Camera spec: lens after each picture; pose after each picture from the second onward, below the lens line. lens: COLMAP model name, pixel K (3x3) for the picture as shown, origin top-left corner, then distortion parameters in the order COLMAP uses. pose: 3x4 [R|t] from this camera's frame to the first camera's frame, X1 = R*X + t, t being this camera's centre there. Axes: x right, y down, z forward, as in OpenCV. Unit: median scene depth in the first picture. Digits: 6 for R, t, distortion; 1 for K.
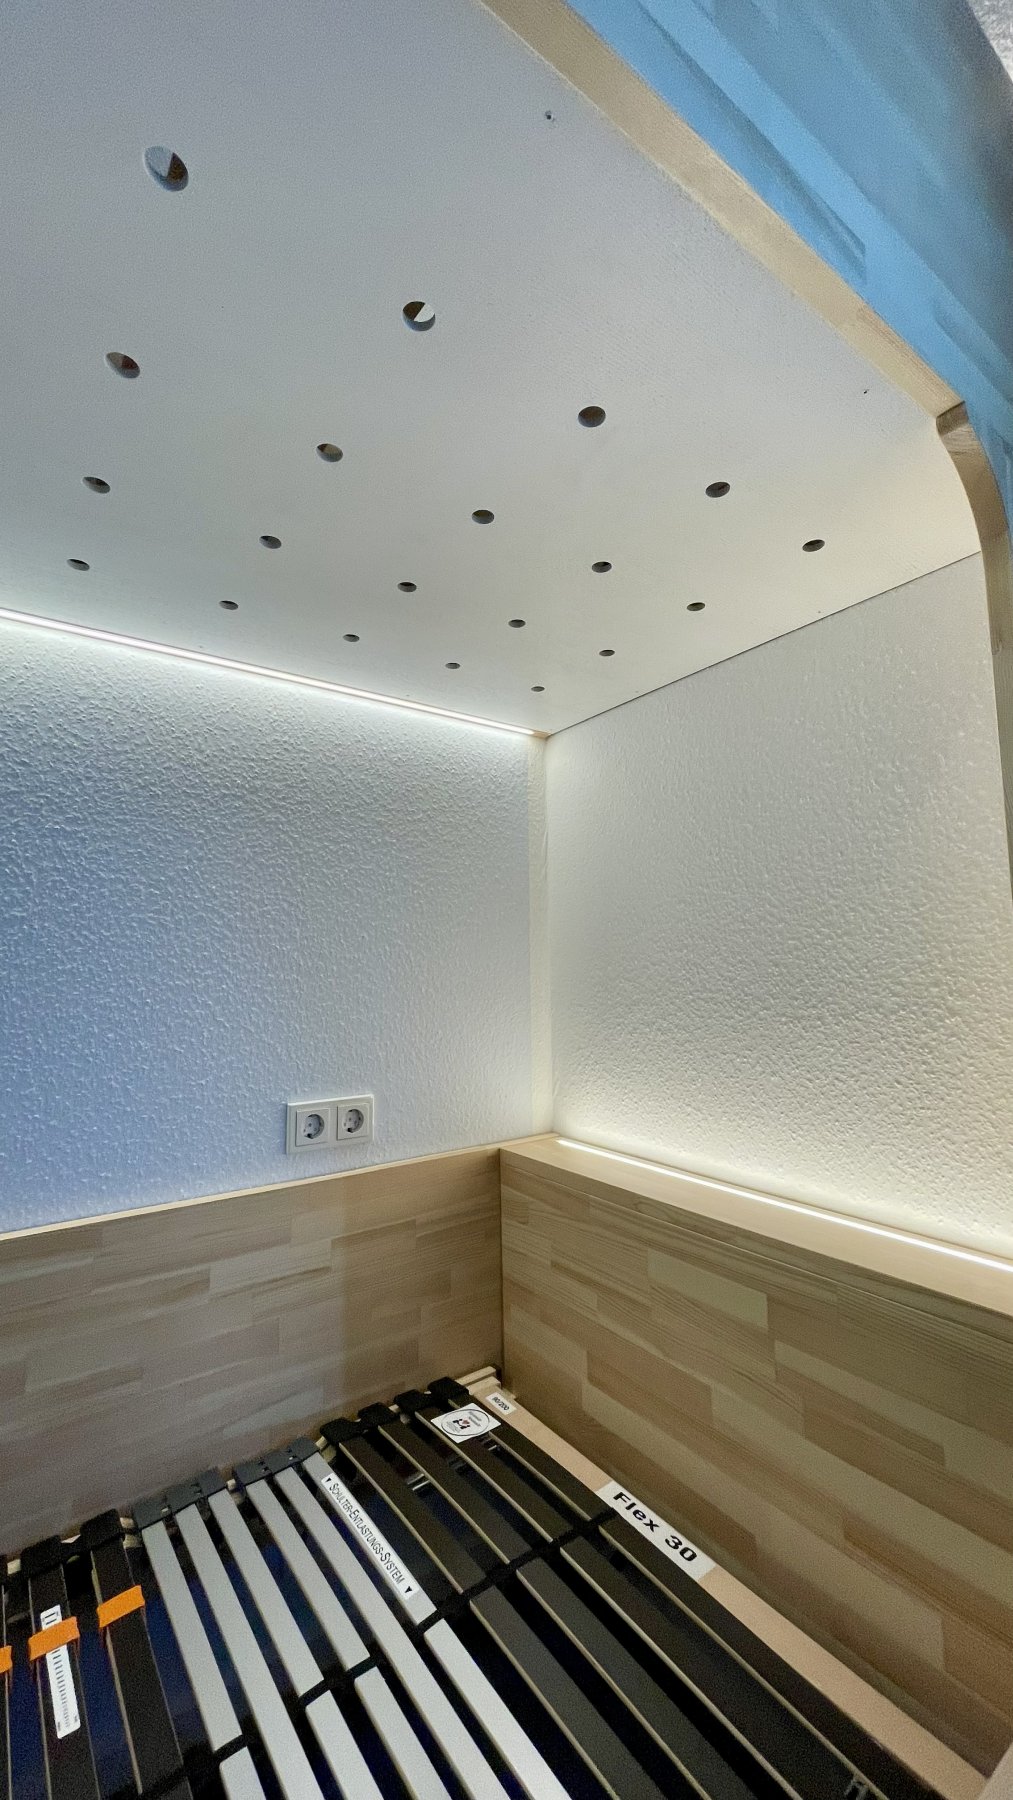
lens RADIAL K [[730.5, 0, 513.1], [0, 730.5, 895.9], [0, 0, 1]] dist [-0.001243, 0.000311]
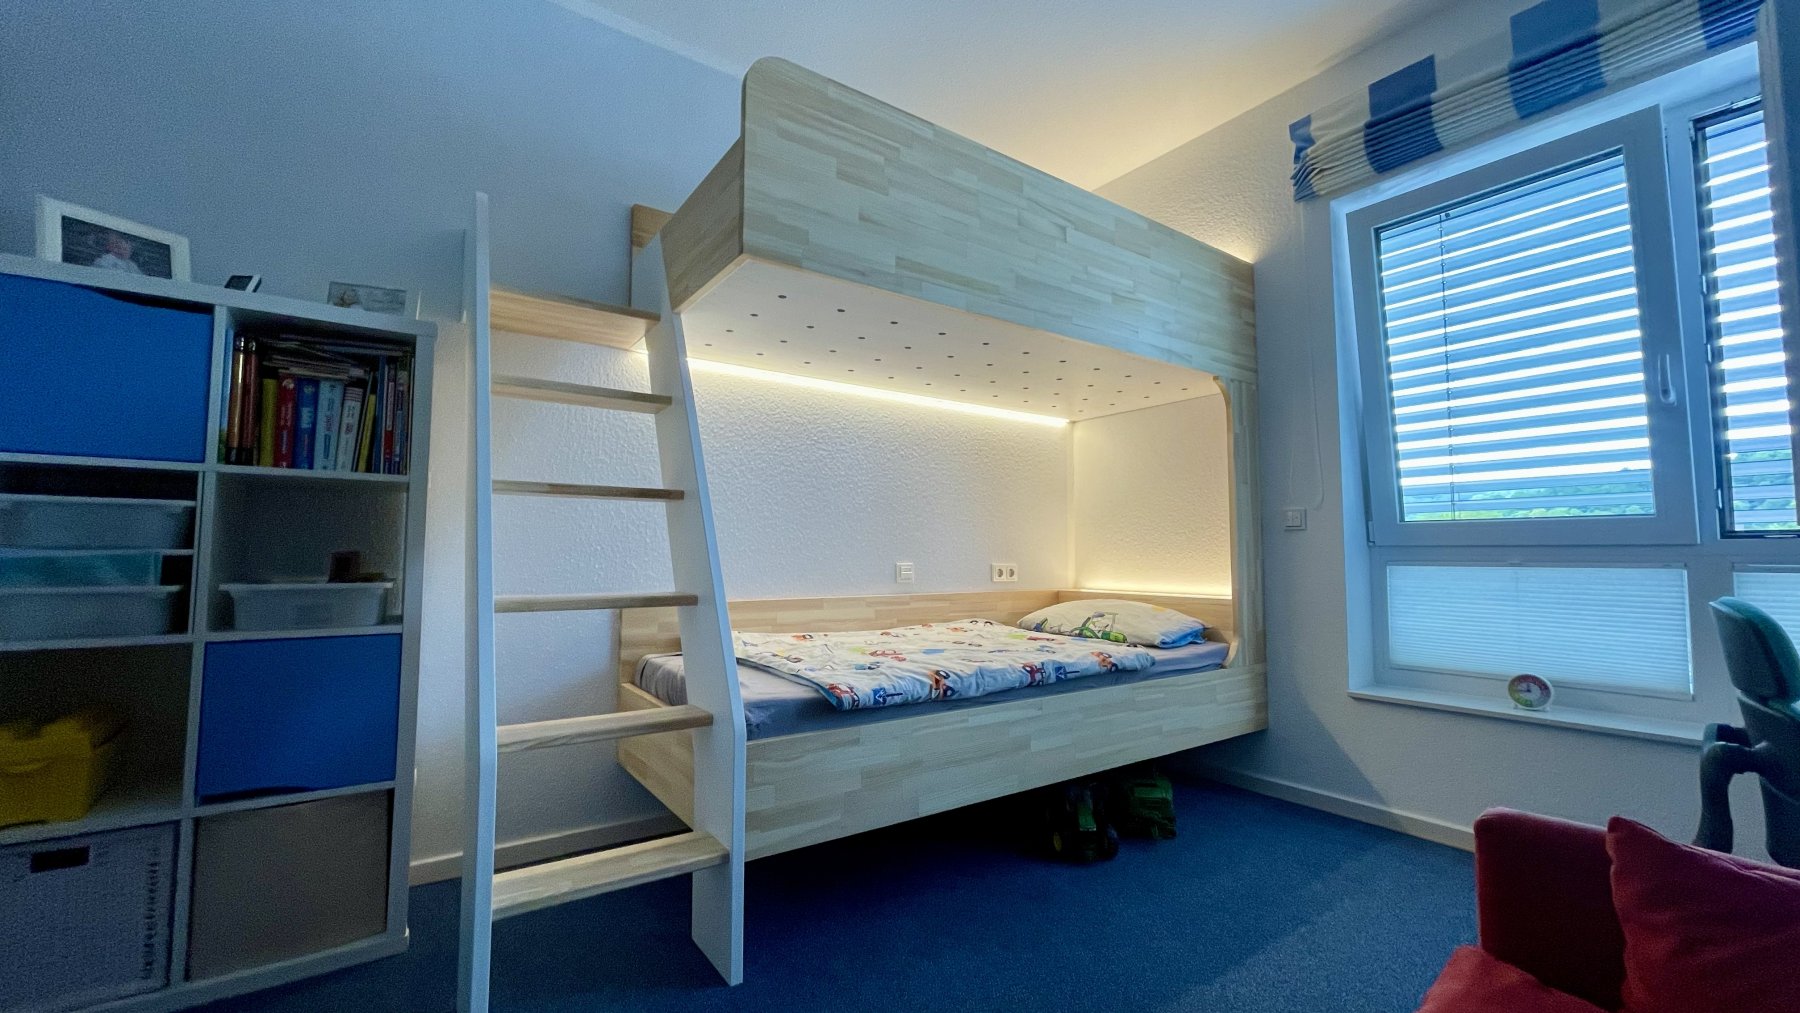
lens RADIAL K [[730.5, 0, 895.9], [0, 730.5, 506.1], [0, 0, 1]] dist [-0.001243, 0.000311]
pose [[0.999790, 0.015924, -0.012919, -0.659201], [-0.015548, 0.999467, 0.028711, -0.011695], [0.013369, -0.028504, 0.999504, -1.822327]]
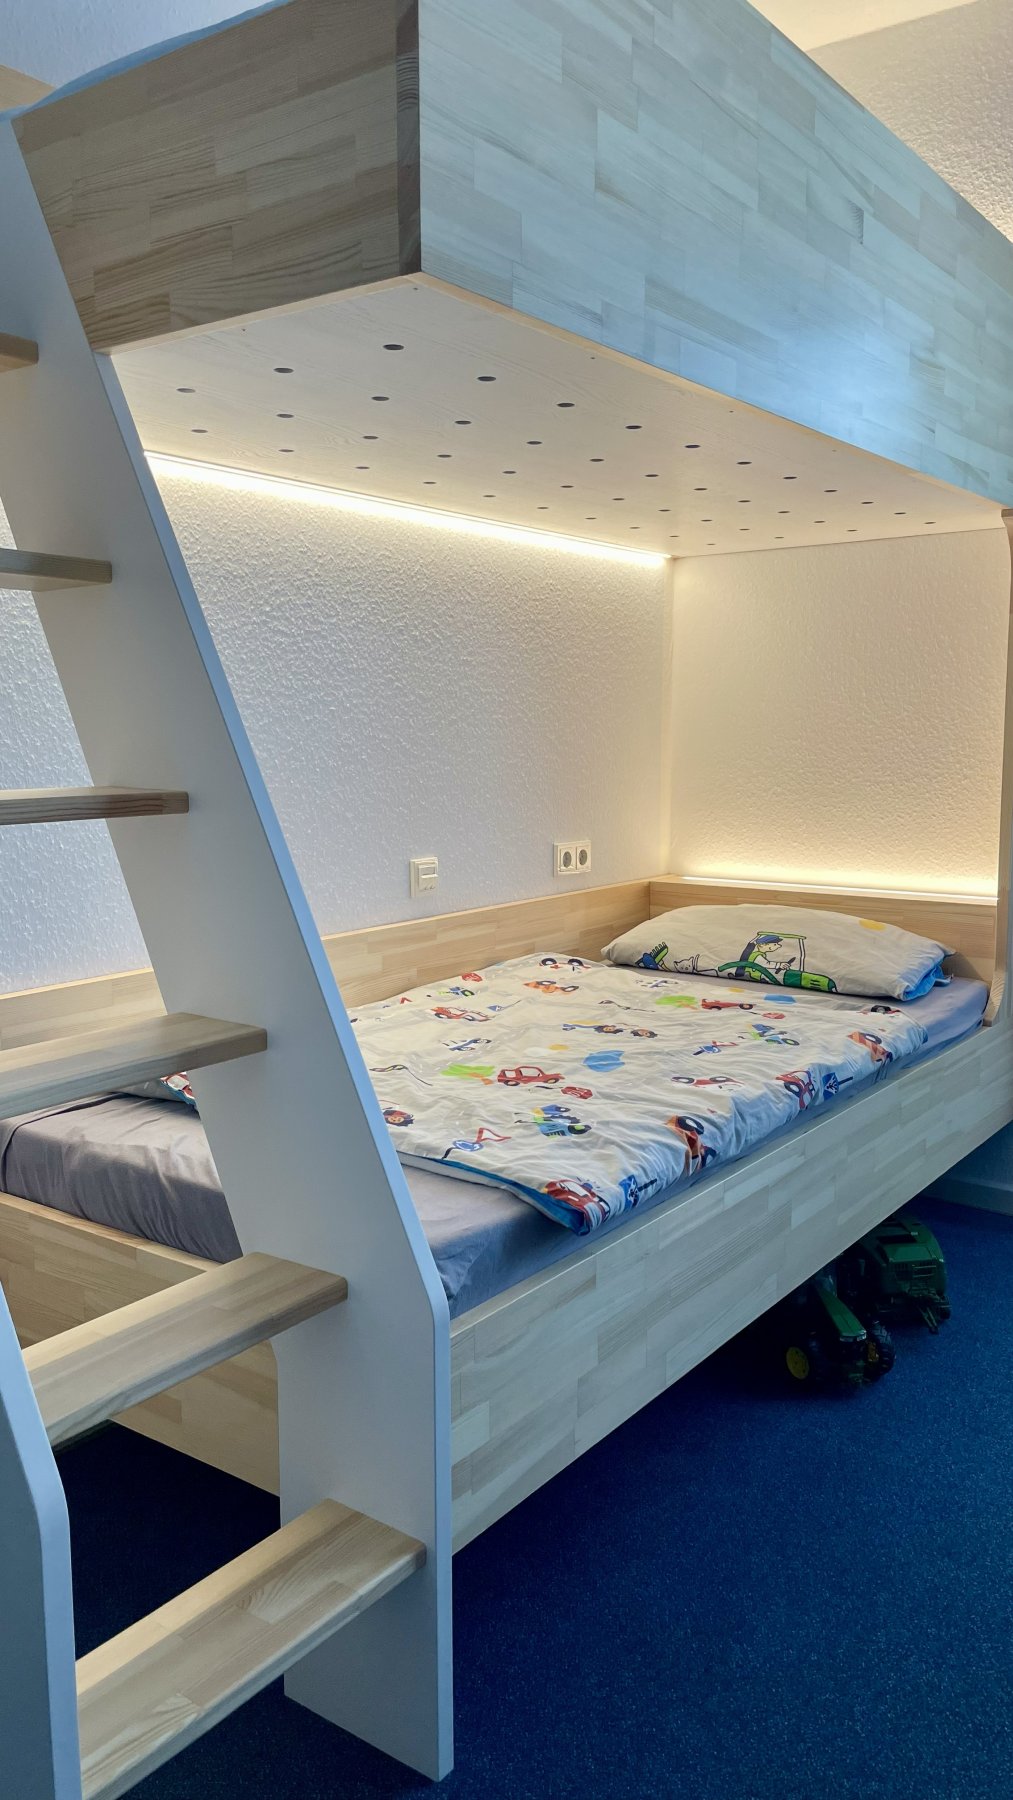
lens RADIAL K [[1387.9, 0, 511.7], [0, 1387.9, 890.2], [0, 0, 1]] dist [0.064234, -0.065048]
pose [[0.949542, -0.027146, 0.312462, -1.291678], [-0.040050, 0.977597, 0.206640, -0.199263], [-0.311071, -0.208727, 0.927183, -1.604156]]
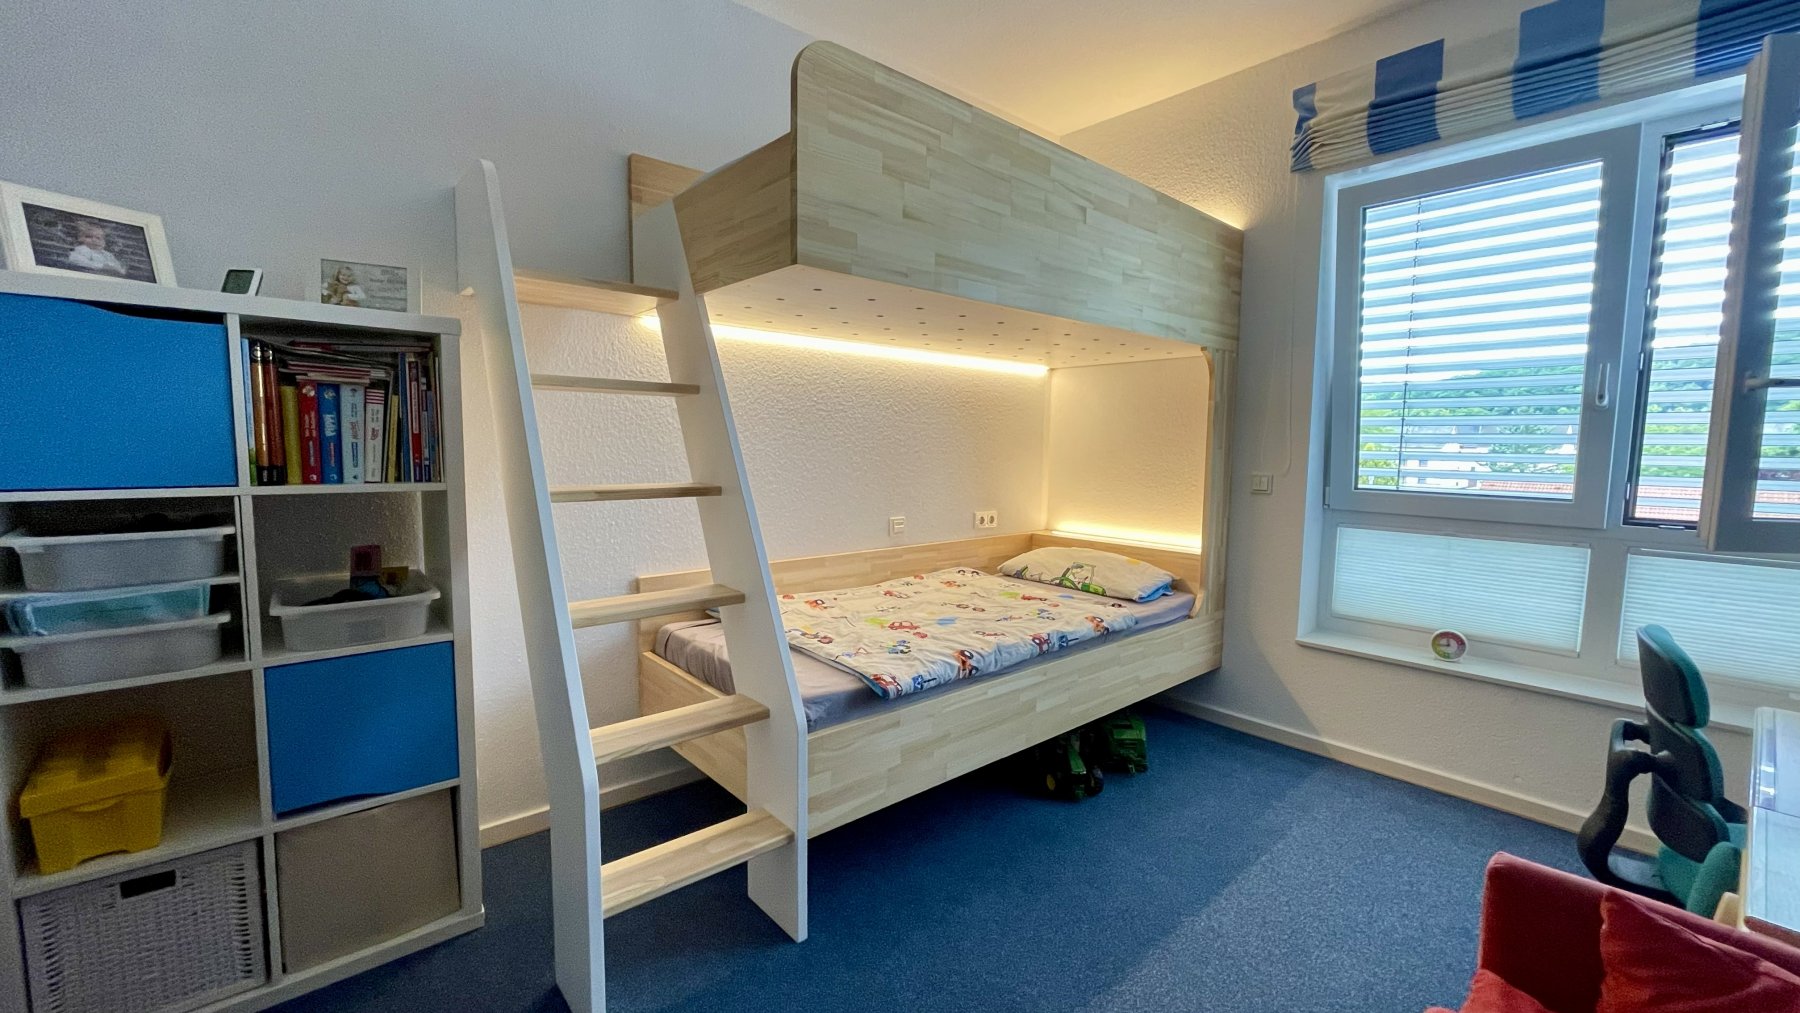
lens RADIAL K [[730.5, 0, 896.5], [0, 730.5, 507.2], [0, 0, 1]] dist [-0.001243, 0.000311]
pose [[0.995272, 0.017704, 0.095499, -0.919936], [-0.035128, 0.982299, 0.183998, -0.266341], [-0.090551, -0.186483, 0.978276, -1.853012]]
